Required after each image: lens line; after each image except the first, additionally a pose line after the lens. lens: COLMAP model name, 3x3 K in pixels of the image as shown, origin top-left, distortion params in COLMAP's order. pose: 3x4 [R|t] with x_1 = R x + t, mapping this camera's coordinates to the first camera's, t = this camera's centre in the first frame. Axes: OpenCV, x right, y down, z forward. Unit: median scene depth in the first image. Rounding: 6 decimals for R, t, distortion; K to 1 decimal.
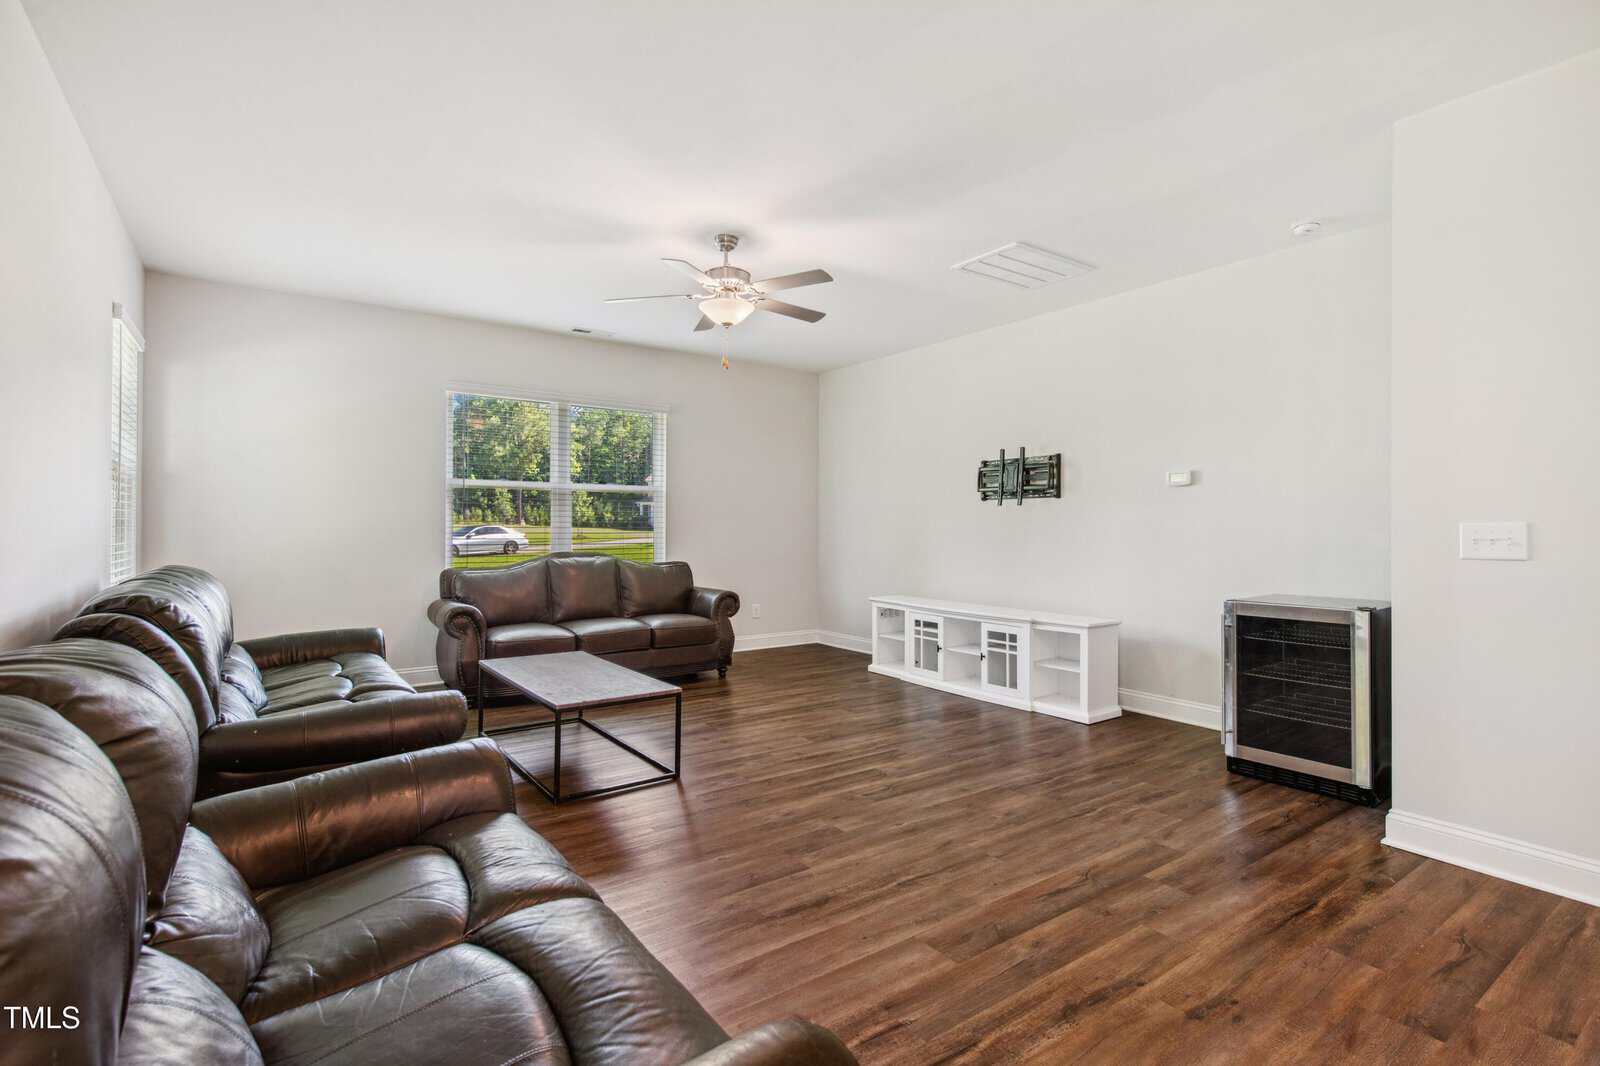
lens RADIAL K [[765.5, 0, 800.7], [0, 765.5, 530.5], [0, 0, 1]] dist [0.012339, -0.001567]
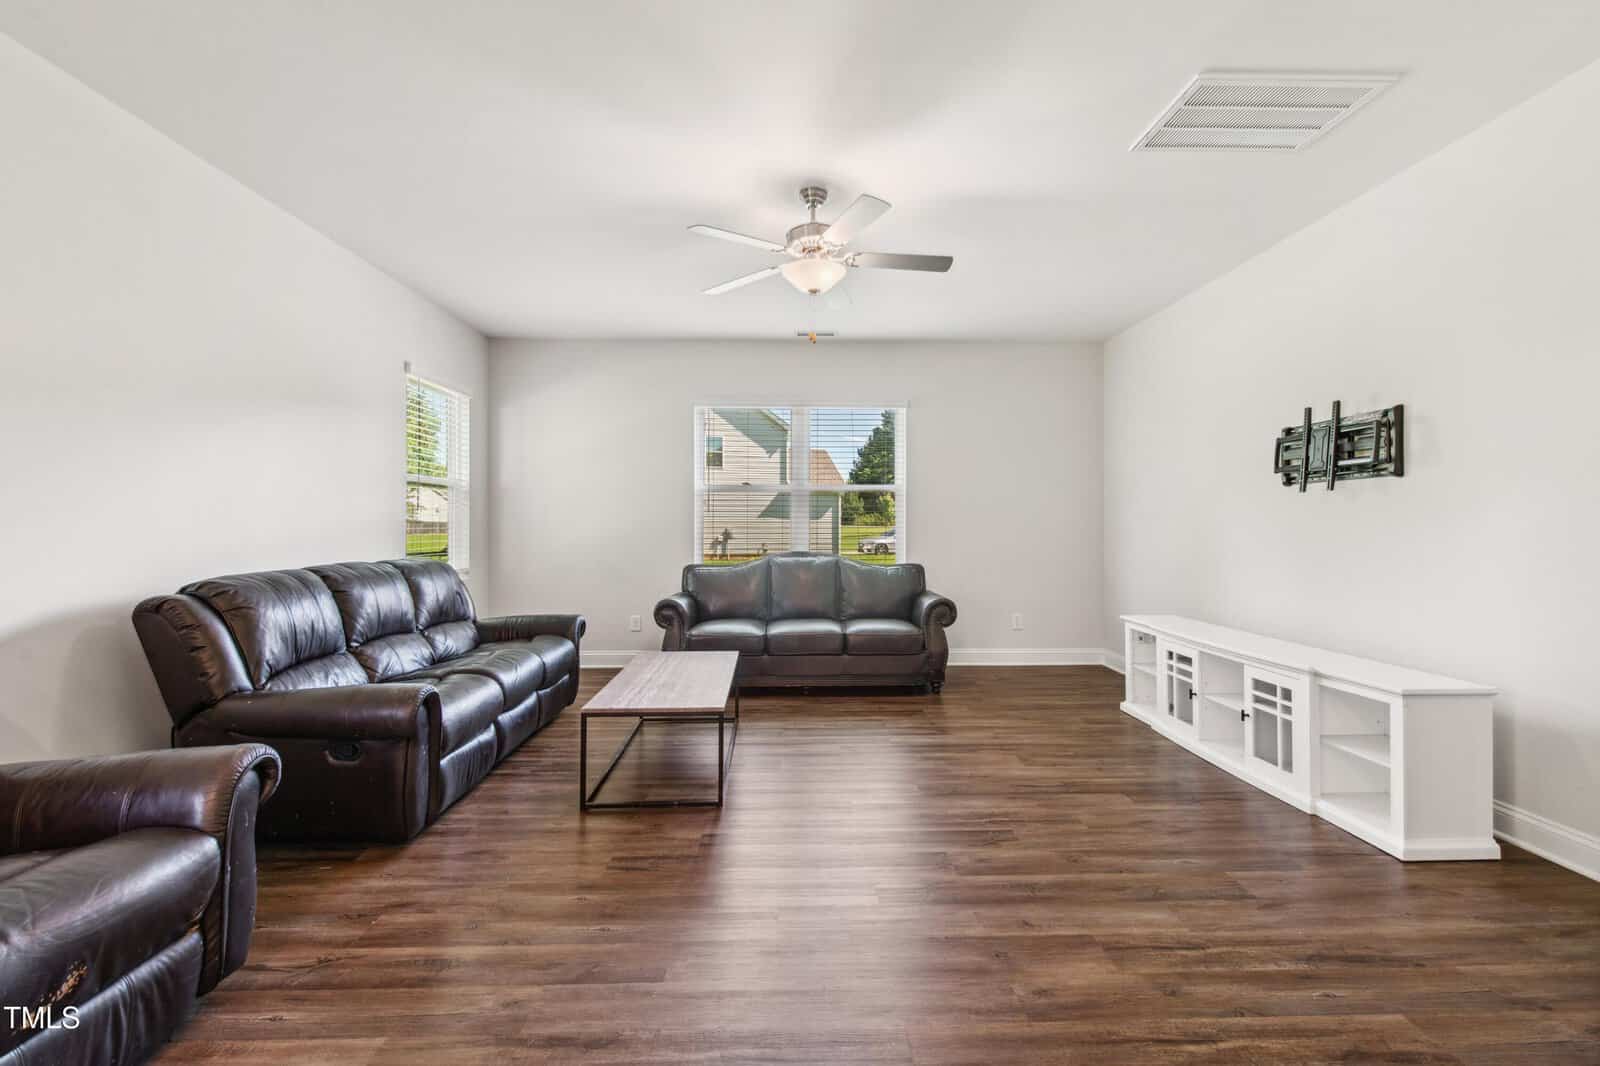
lens RADIAL K [[702.7, 0, 796.1], [0, 702.7, 527.6], [0, 0, 1]] dist [0.005175, -0.001038]
pose [[0.827122, -0.003875, -0.562009, 0.252153], [0.000817, 0.999983, -0.005694, 0.001765], [0.562021, 0.004250, 0.827112, 0.252520]]
